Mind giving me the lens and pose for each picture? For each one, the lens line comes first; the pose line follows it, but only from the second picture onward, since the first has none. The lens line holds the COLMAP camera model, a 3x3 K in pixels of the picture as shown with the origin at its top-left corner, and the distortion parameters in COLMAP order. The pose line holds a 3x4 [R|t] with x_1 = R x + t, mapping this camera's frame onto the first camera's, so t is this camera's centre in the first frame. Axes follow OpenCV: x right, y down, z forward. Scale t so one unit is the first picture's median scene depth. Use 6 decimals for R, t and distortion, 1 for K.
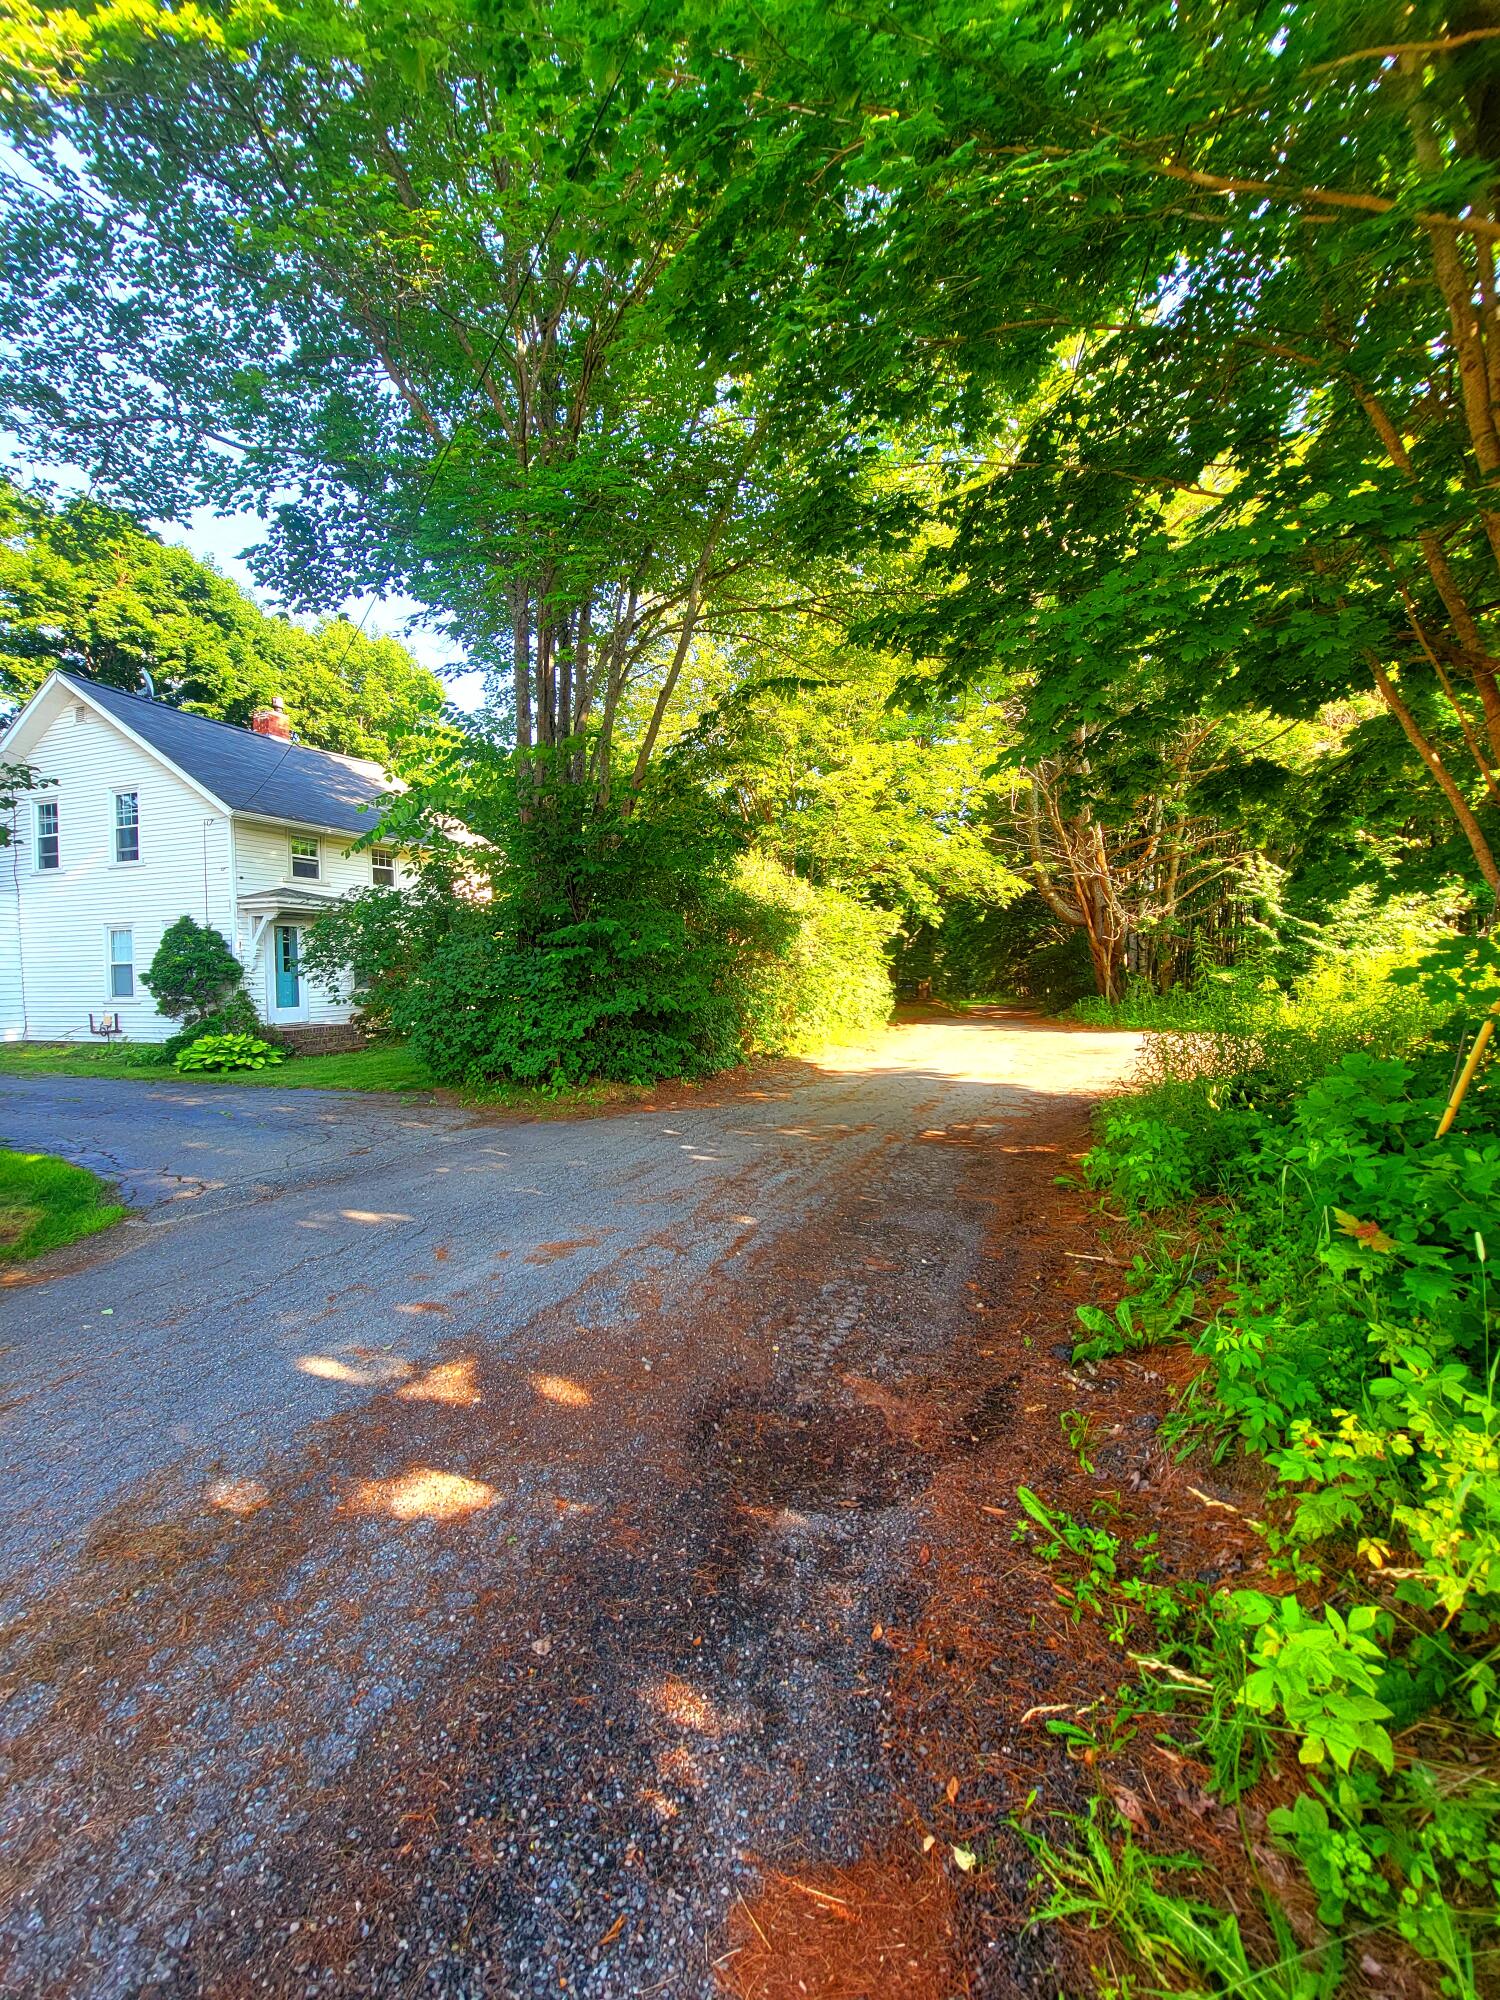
lens RADIAL K [[800.1, 0, 743.0], [0, 800.1, 982.1], [0, 0, 1]] dist [-0.001274, 0.000037]
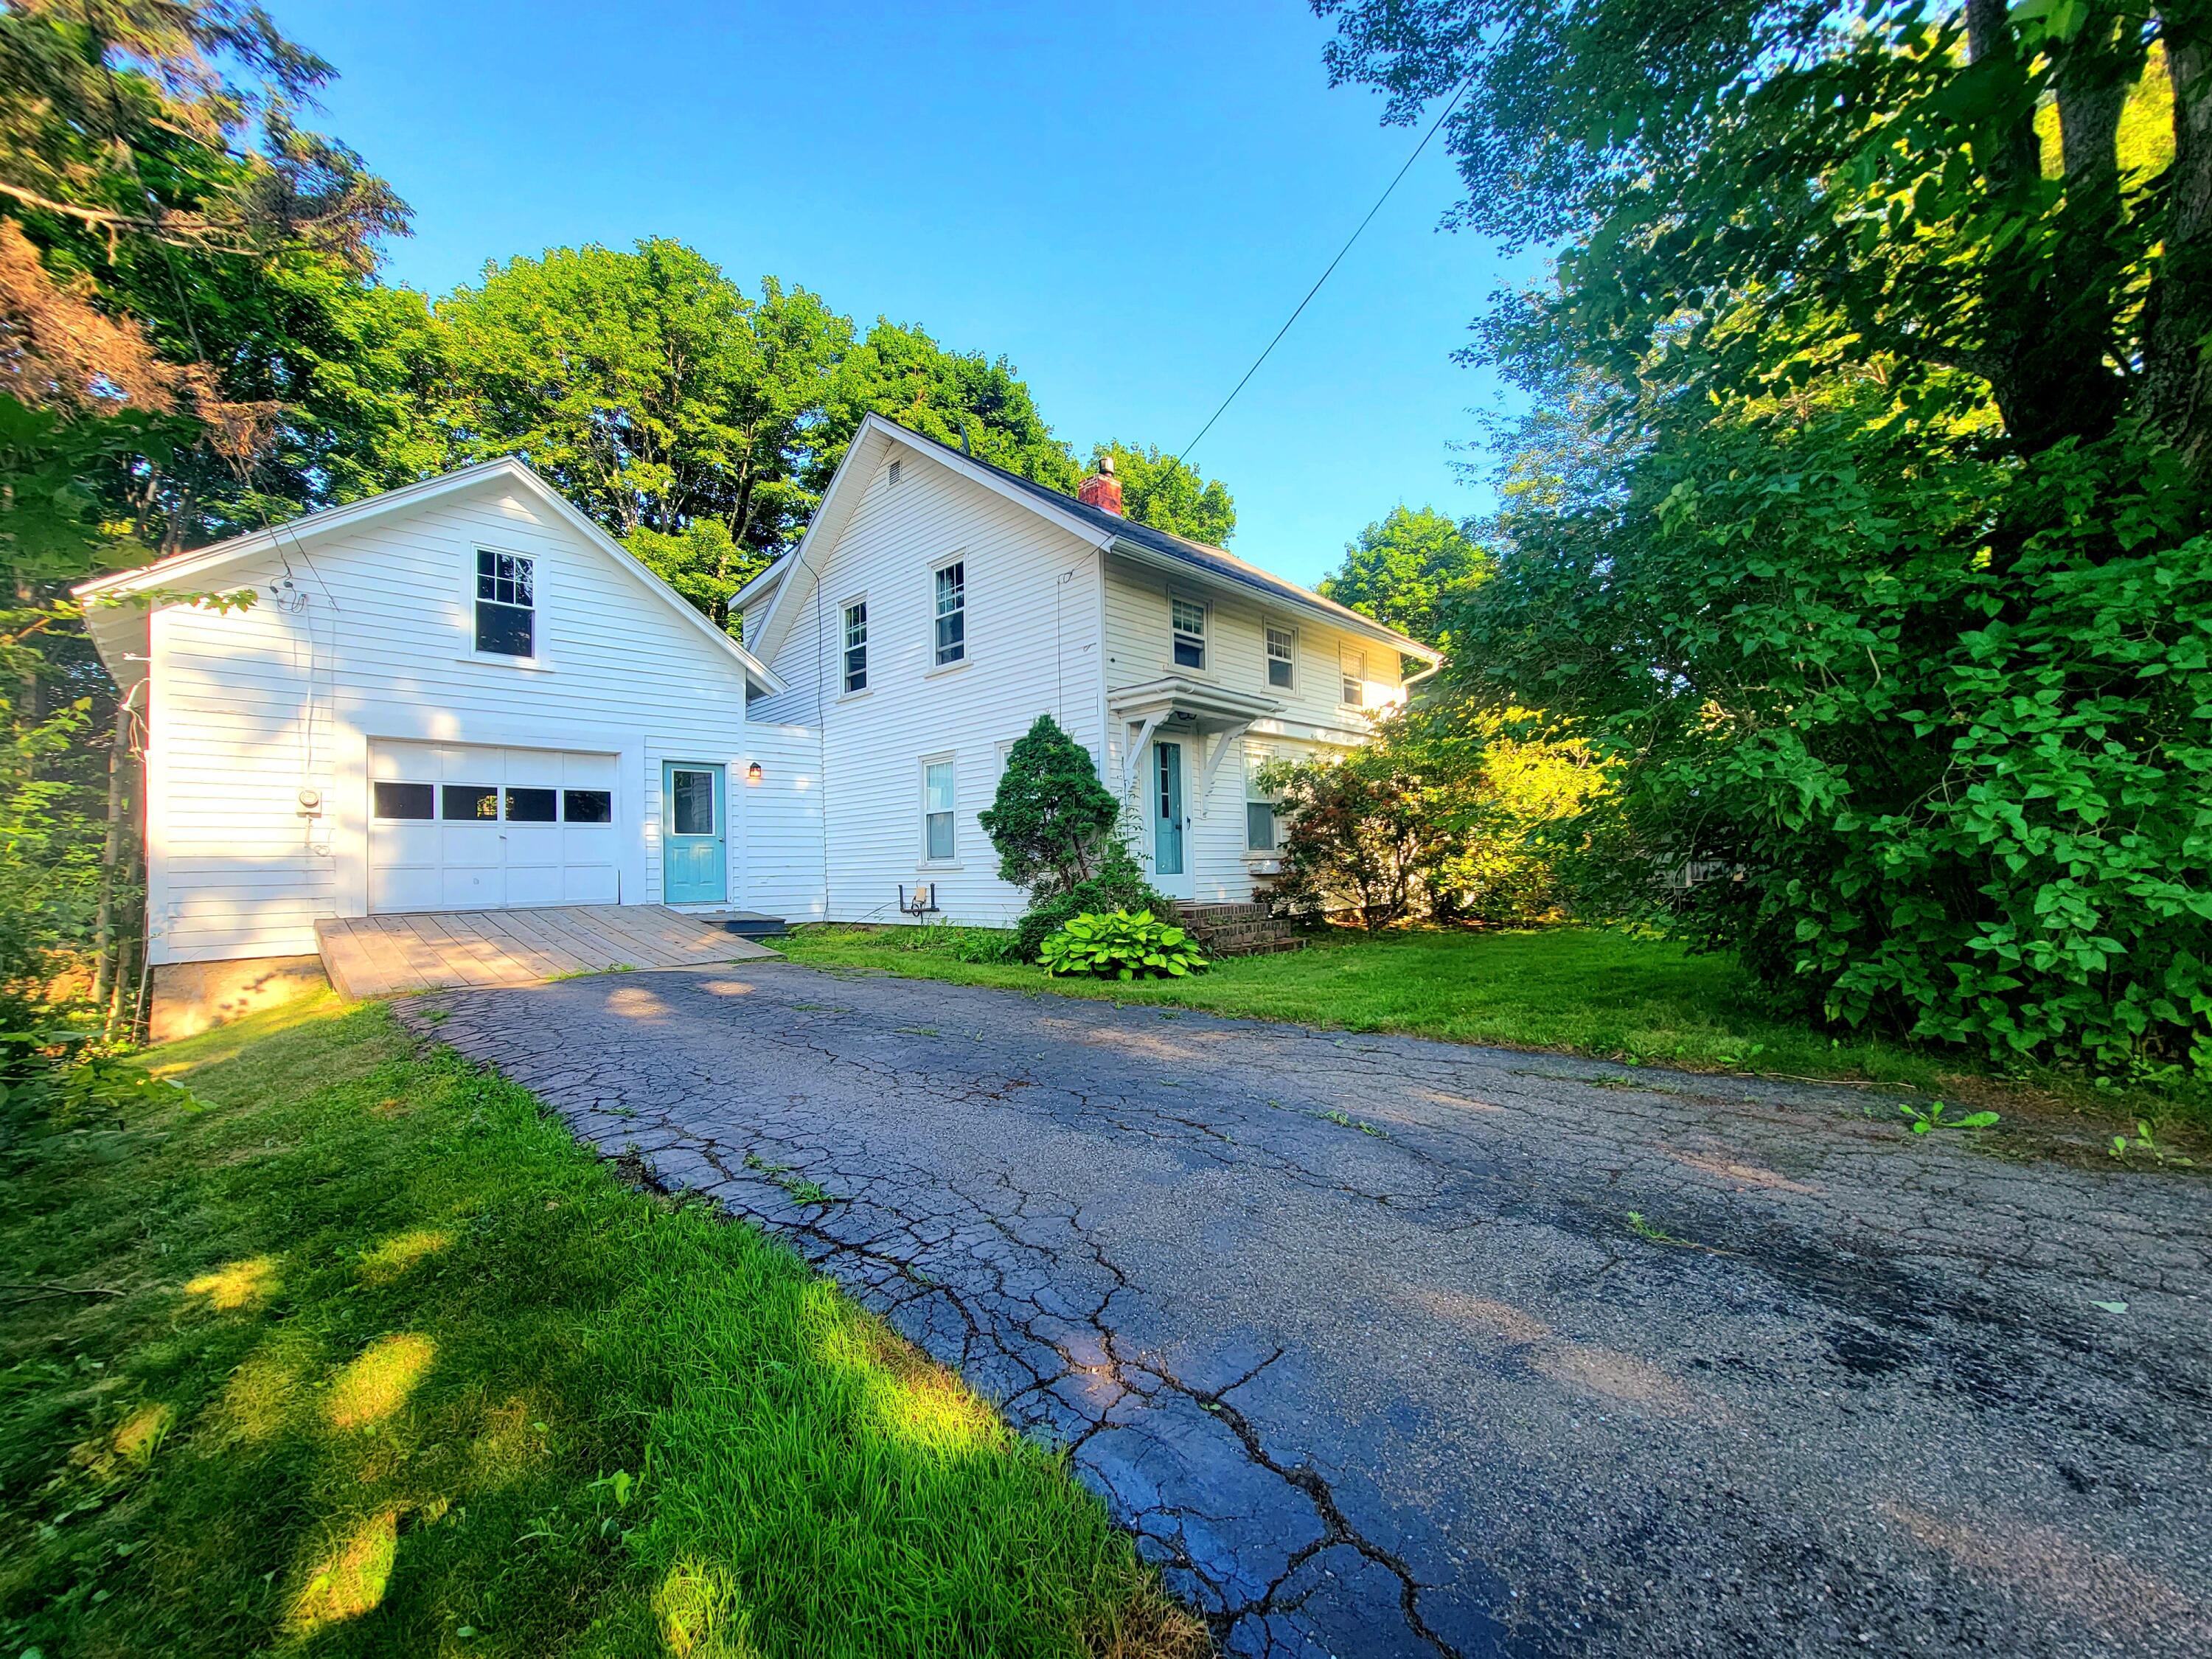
lens RADIAL K [[884.9, 0, 1111.6], [0, 884.9, 839.6], [0, 0, 1]] dist [-0.001274, 0.000037]
pose [[0.918724, -0.015639, -0.394591, -0.366994], [-0.005691, 0.998587, -0.052828, 0.043722], [0.394859, 0.050780, 0.917337, 0.388156]]
